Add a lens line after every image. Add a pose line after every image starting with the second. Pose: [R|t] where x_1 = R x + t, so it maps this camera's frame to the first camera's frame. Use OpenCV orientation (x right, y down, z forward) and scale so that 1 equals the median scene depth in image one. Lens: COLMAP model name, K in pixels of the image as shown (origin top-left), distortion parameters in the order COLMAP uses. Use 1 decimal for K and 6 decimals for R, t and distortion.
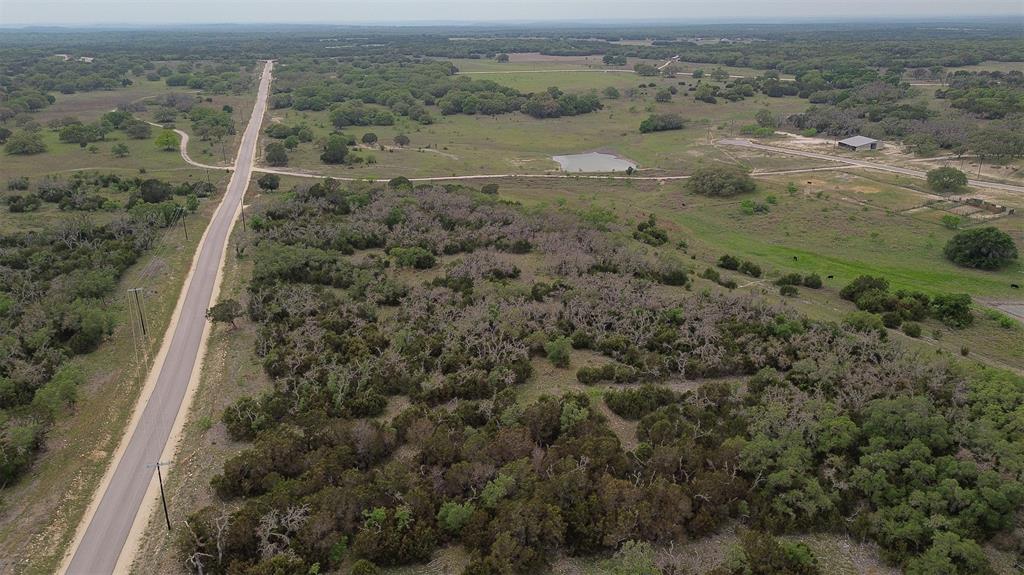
lens RADIAL K [[719.3, 0, 511.9], [0, 719.3, 288.0], [0, 0, 1]] dist [0.050256, -0.046183]
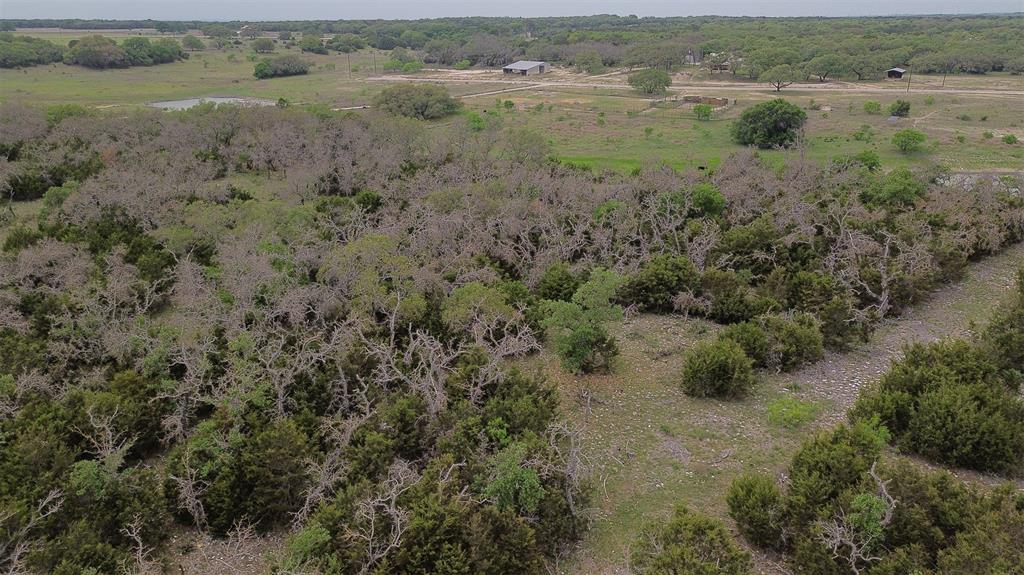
lens RADIAL K [[719.3, 0, 518.8], [0, 719.3, 286.9], [0, 0, 1]] dist [0.050256, -0.046183]
pose [[0.831963, -0.186164, 0.522667, -0.037392], [0.187767, 0.980914, 0.050502, 0.016028], [-0.522093, 0.056124, 0.851040, 0.232858]]
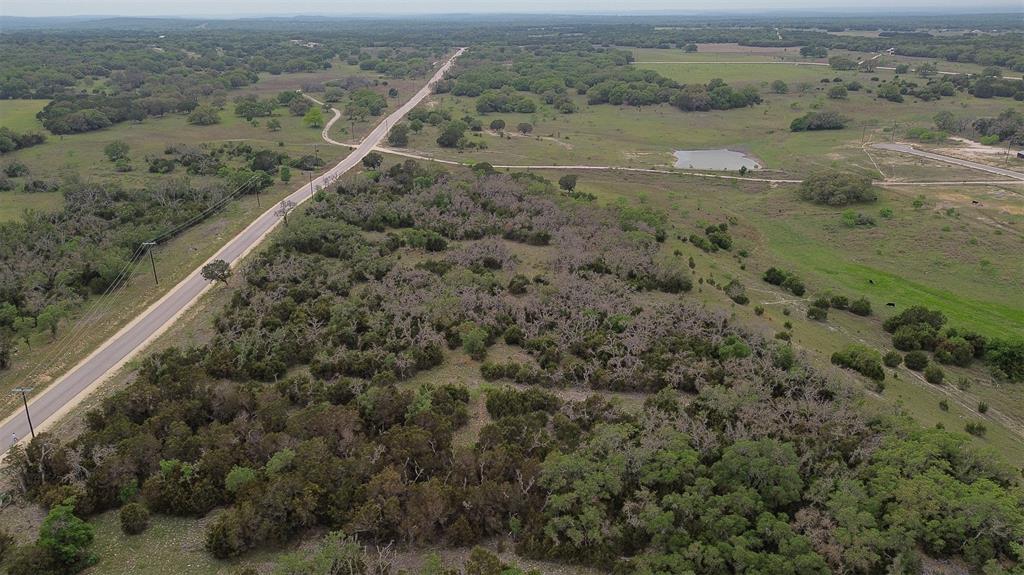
lens RADIAL K [[719.3, 0, 509.5], [0, 719.3, 285.7], [0, 0, 1]] dist [0.050256, -0.046183]
pose [[0.957724, 0.104889, -0.267885, 0.113596], [-0.102215, 0.994474, 0.023948, -0.005878], [0.268916, 0.004446, 0.963153, 0.019632]]
